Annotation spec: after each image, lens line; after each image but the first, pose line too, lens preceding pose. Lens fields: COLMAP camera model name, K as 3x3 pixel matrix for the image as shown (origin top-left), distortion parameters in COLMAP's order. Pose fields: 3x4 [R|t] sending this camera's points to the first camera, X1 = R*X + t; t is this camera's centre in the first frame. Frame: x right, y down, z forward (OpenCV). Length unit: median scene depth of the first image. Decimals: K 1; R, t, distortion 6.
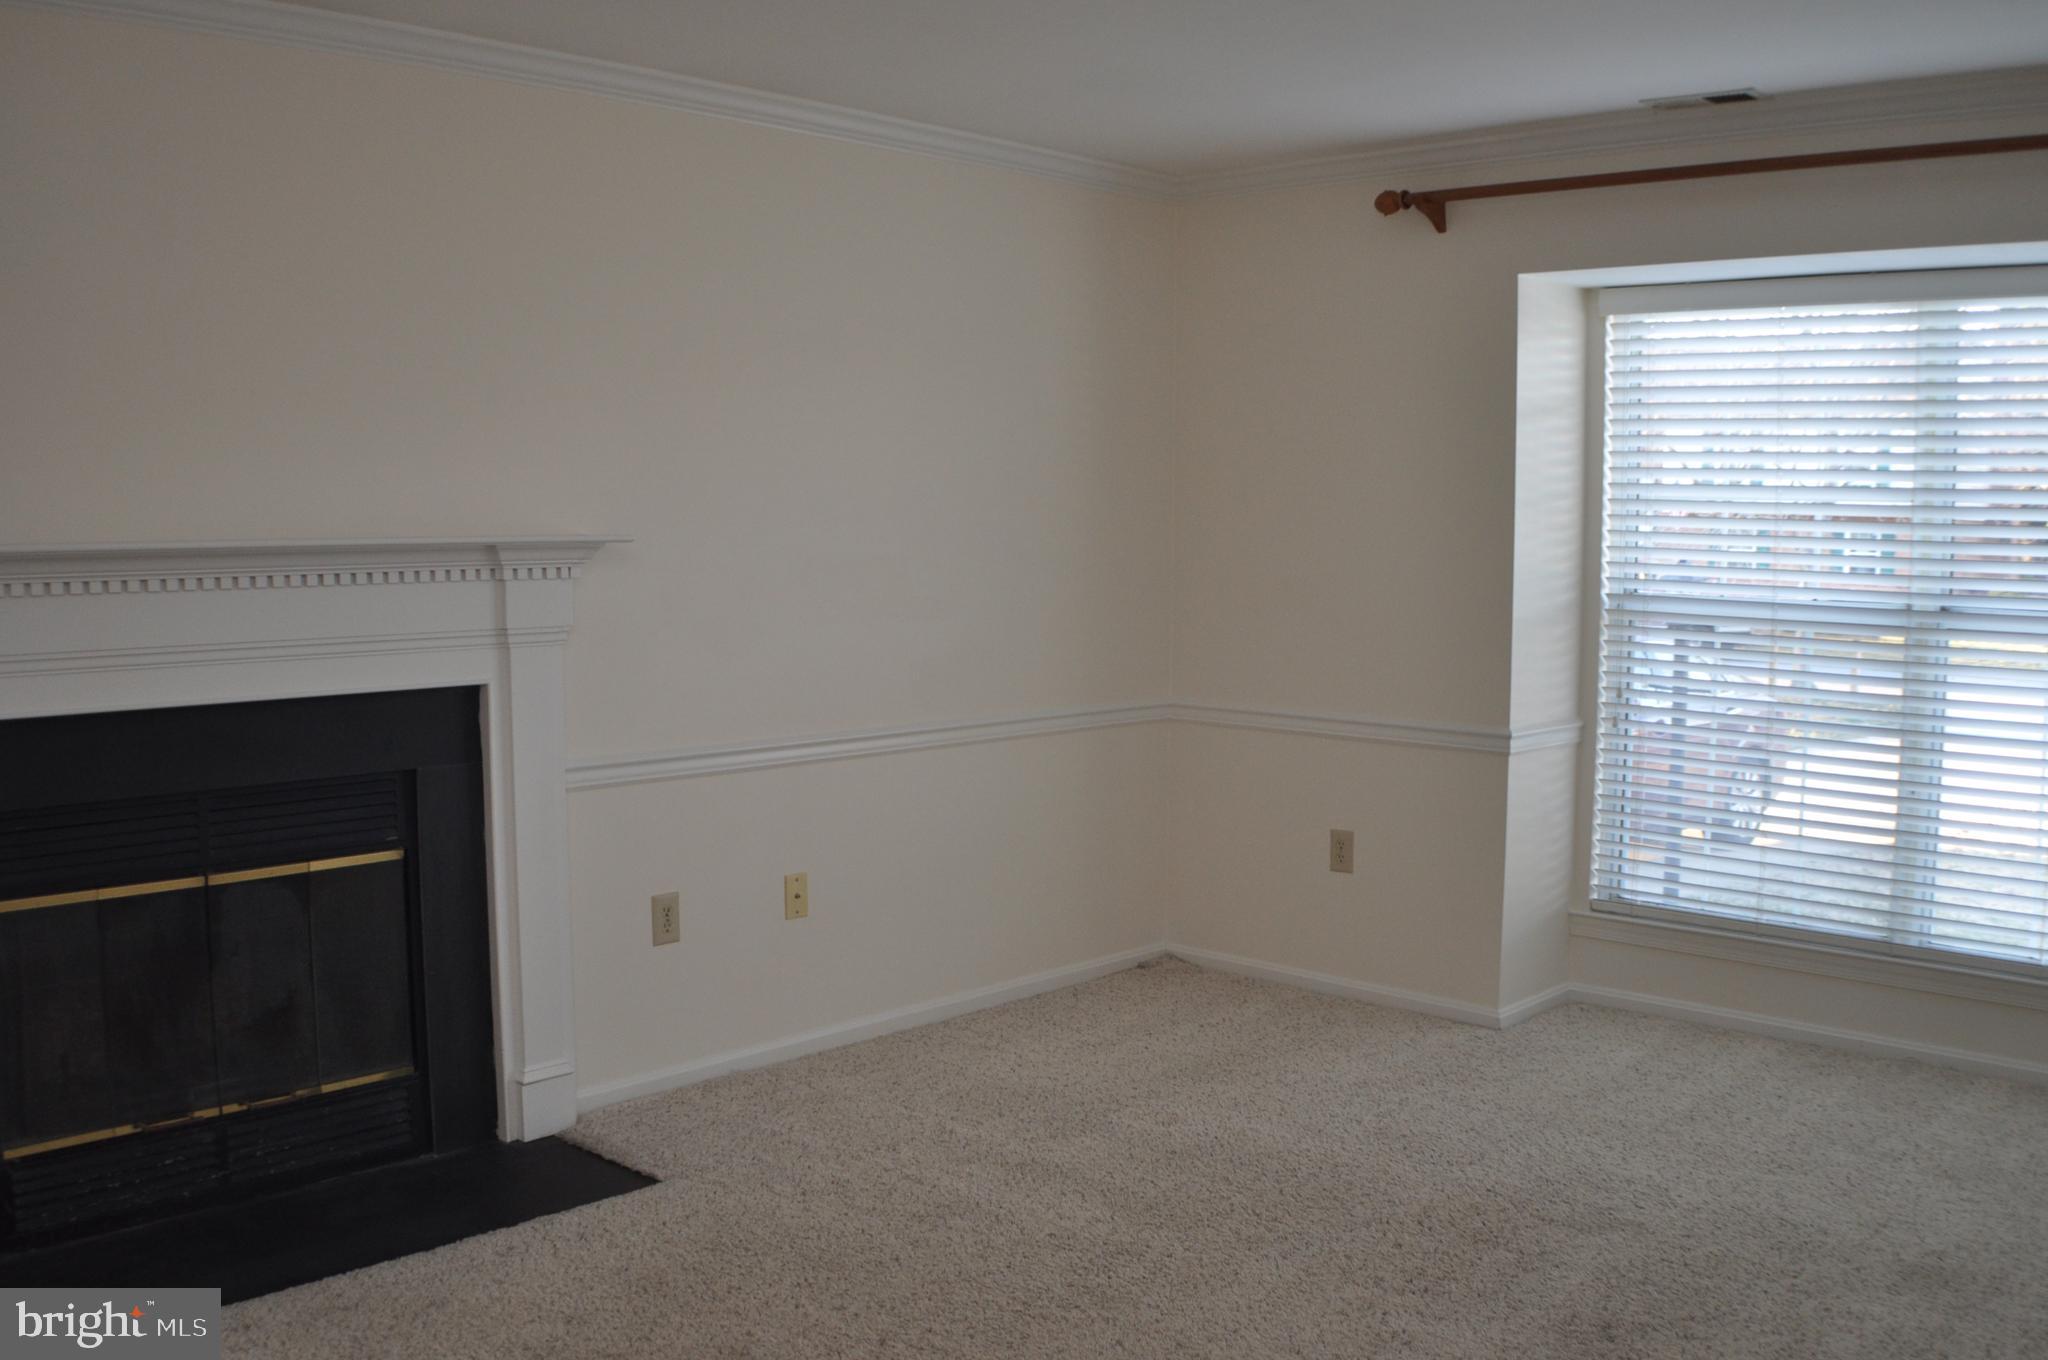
lens RADIAL K [[1848.4, 0, 1024.1], [0, 1848.4, 681.3], [0, 0, 1]] dist [-0.156671, 0.022696]
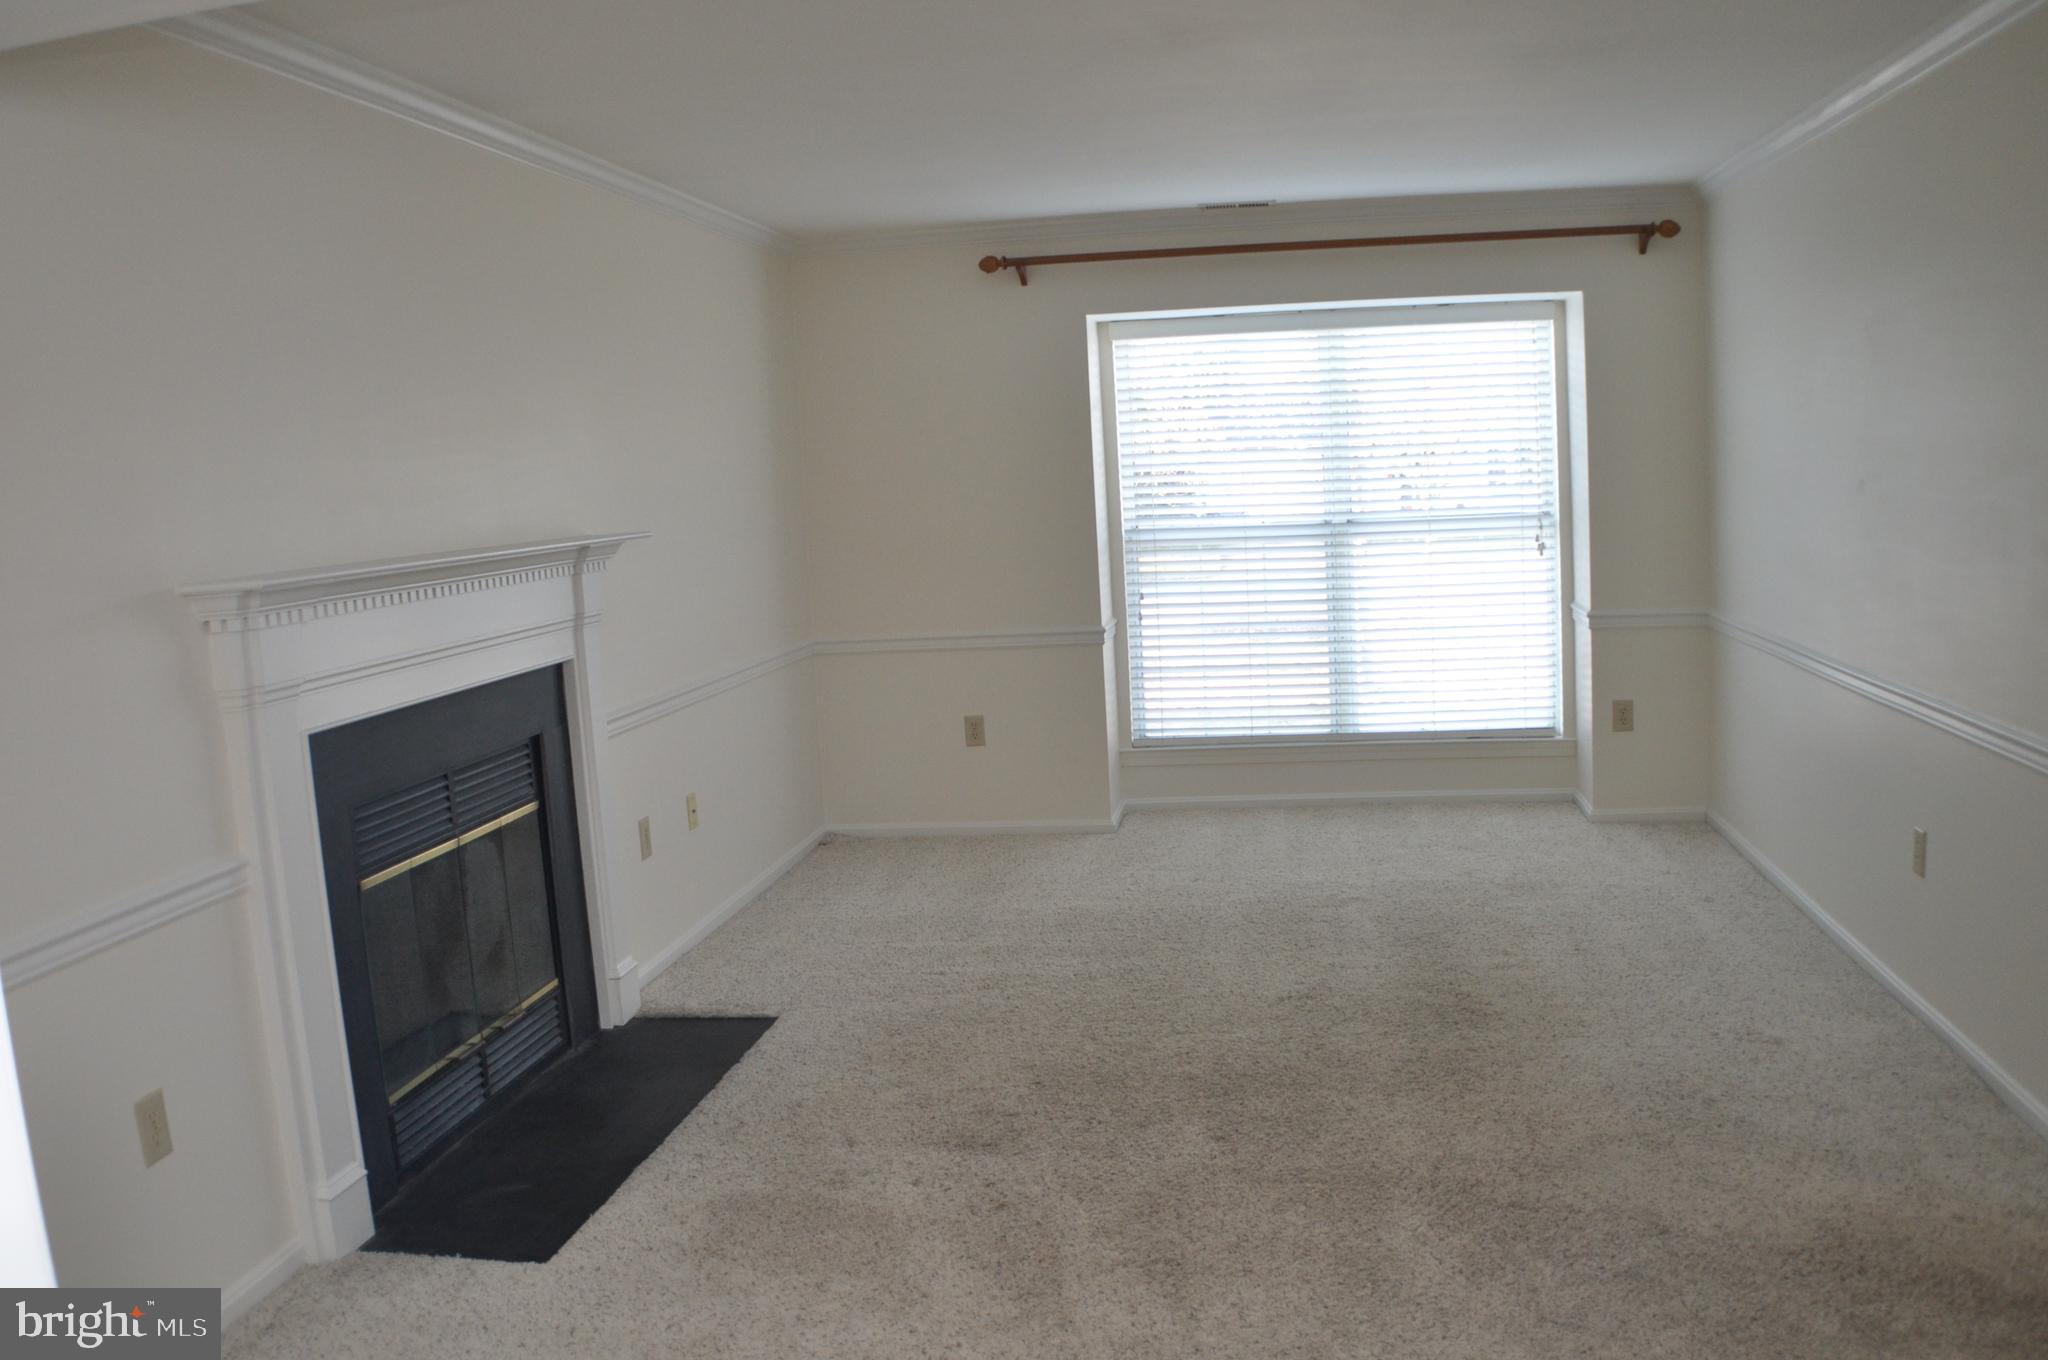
lens RADIAL K [[1689.7, 0, 1025.7], [0, 1689.7, 679.9], [0, 0, 1]] dist [-0.155863, -0.000370]
pose [[0.823302, -0.119483, 0.554885, -0.580817], [0.109334, 0.992669, 0.051527, -0.008319], [-0.556974, 0.018246, 0.830330, -0.094325]]
